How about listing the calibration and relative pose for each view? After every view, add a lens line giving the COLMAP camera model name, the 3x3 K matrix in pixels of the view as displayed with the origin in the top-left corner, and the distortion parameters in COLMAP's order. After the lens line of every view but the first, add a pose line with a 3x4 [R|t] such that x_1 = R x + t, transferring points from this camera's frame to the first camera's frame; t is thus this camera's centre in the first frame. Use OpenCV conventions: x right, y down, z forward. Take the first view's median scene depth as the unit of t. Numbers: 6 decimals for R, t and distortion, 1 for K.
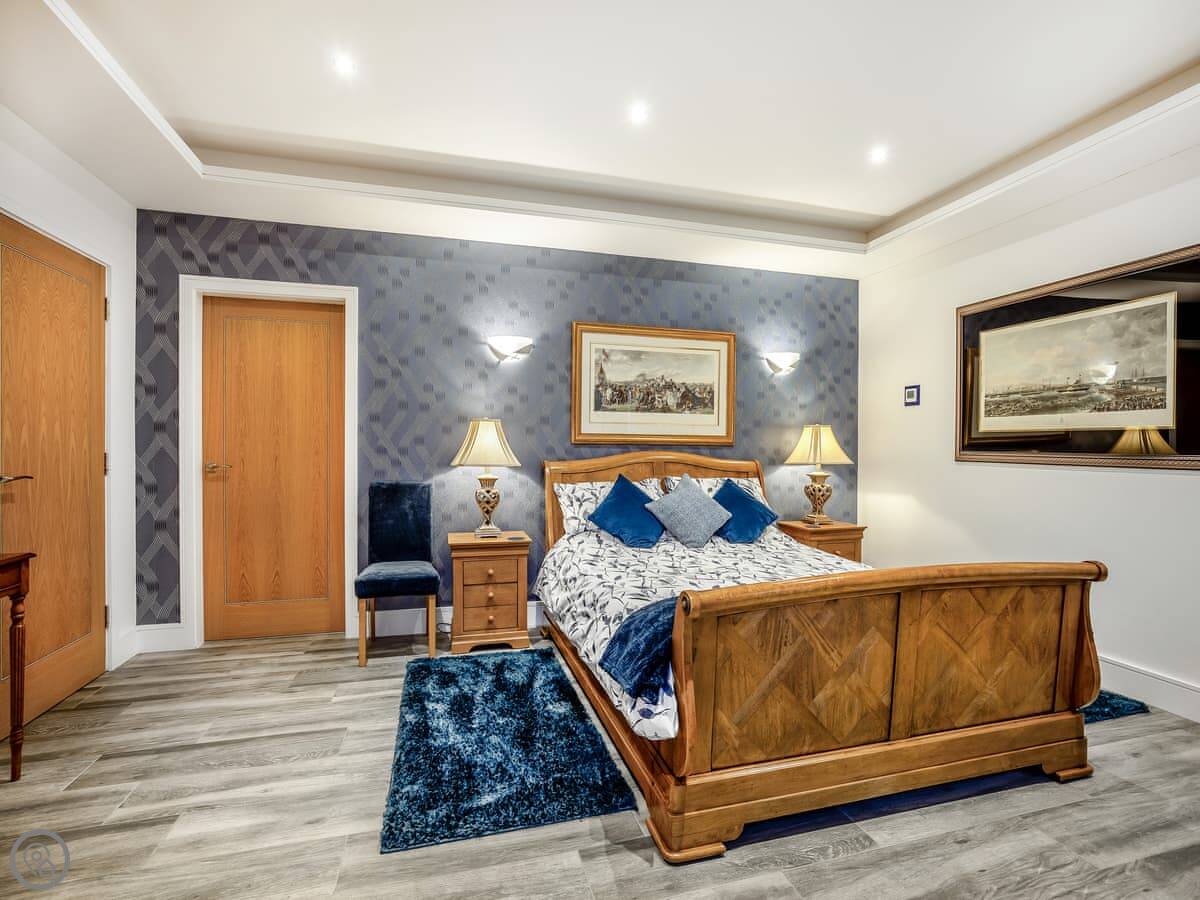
lens RADIAL K [[541.4, 0, 601.4], [0, 541.4, 446.1], [0, 0, 1]] dist [-0.059497, 0.012961]
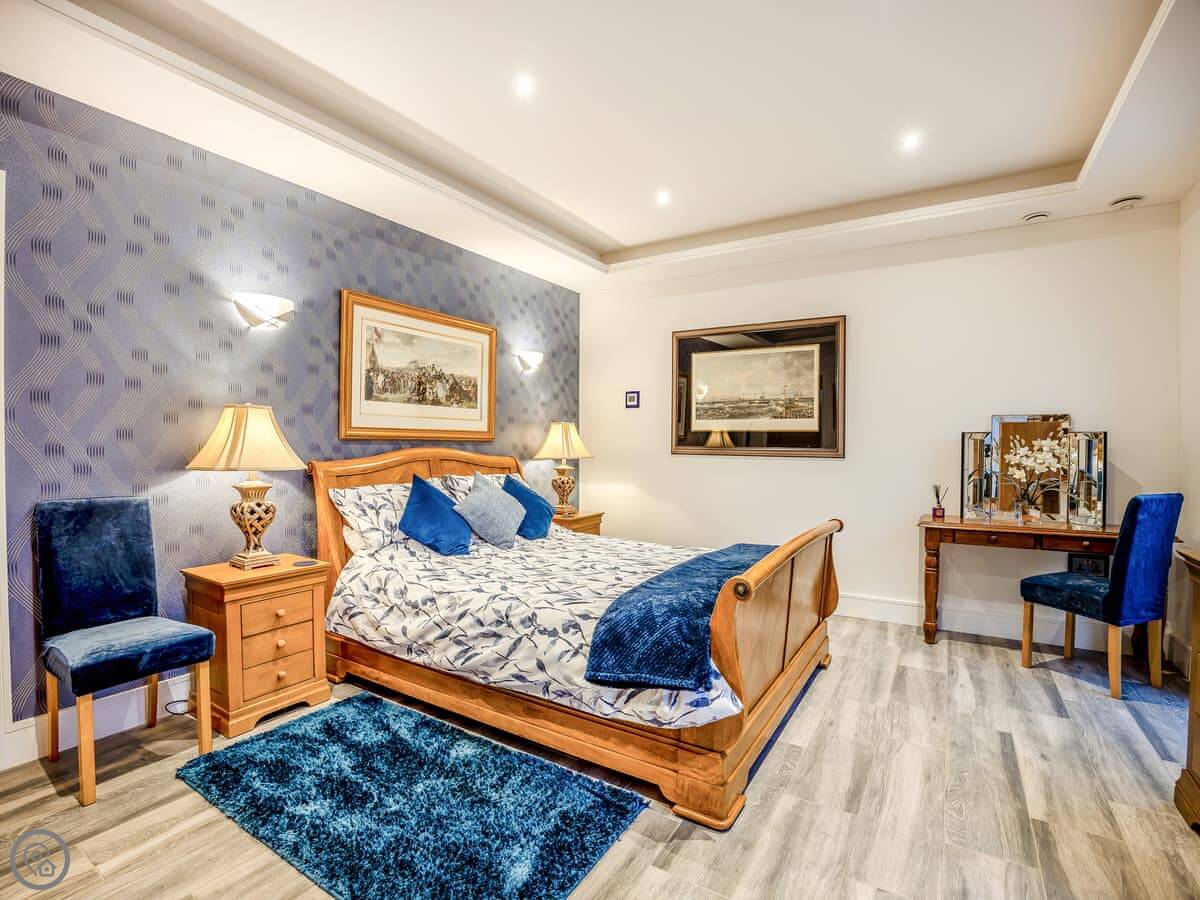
lens RADIAL K [[550.3, 0, 585.2], [0, 550.3, 443.9], [0, 0, 1]] dist [-0.071421, 0.013314]
pose [[0.753416, -0.002139, 0.657540, -0.332910], [-0.003263, 0.999970, 0.006991, -0.004439], [-0.657536, -0.007413, 0.753387, 0.152676]]
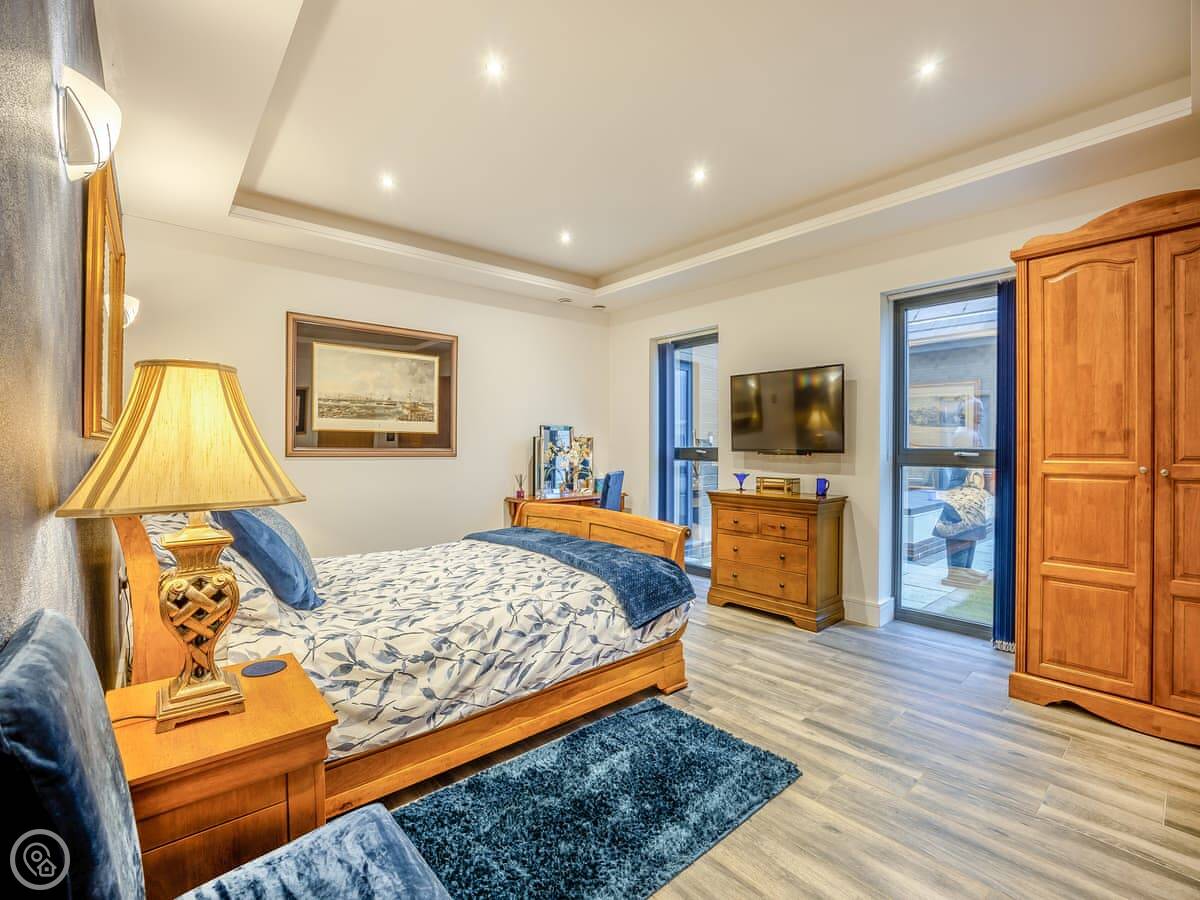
lens RADIAL K [[558.4, 0, 610.6], [0, 558.4, 452.6], [0, 0, 1]] dist [-0.018847, -0.000002]
pose [[-0.424514, -0.018878, 0.905224, -0.599828], [-0.009619, 0.999820, 0.016340, -0.003914], [-0.905370, -0.001771, -0.424620, 0.865587]]
